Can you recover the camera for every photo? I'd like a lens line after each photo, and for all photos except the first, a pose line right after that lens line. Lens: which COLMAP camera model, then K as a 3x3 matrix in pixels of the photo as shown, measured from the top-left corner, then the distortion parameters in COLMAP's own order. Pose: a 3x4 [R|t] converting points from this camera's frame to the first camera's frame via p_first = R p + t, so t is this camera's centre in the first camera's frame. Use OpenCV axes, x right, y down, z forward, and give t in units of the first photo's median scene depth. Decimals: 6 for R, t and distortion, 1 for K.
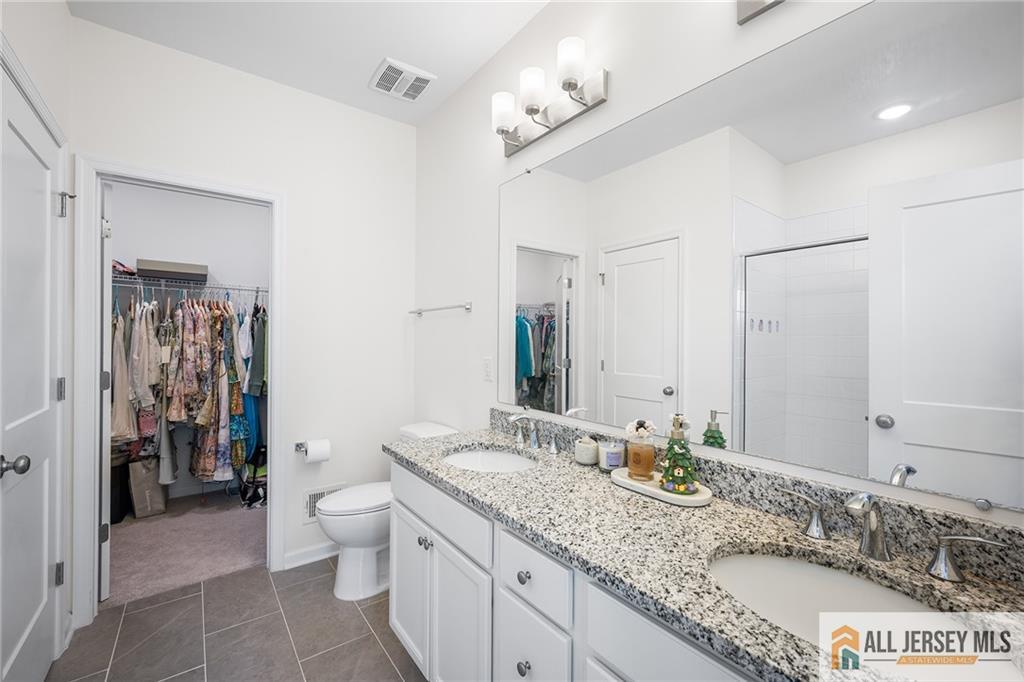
lens RADIAL K [[416.0, 0, 512.0], [0, 416.0, 340.2], [0, 0, 1]] dist [0.002683, 0.000072]
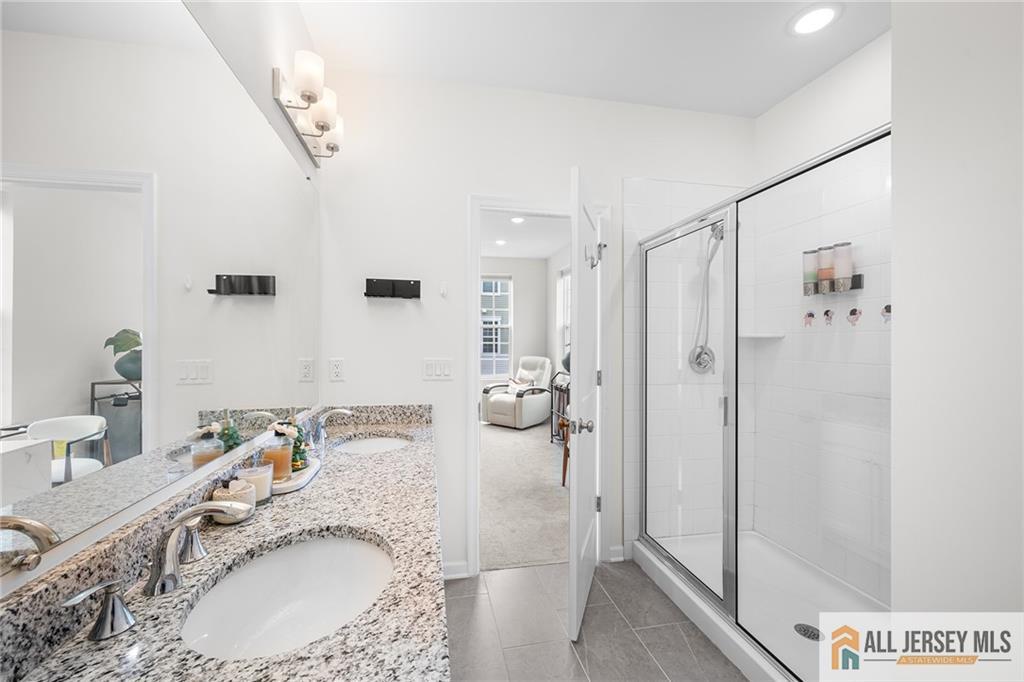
lens RADIAL K [[416.0, 0, 510.7], [0, 416.0, 341.2], [0, 0, 1]] dist [0.002683, 0.000072]
pose [[-0.898967, -0.003337, 0.438004, -0.659408], [-0.003429, 0.999994, 0.000581, 0.001292], [-0.438004, -0.000980, -0.898973, 1.782611]]
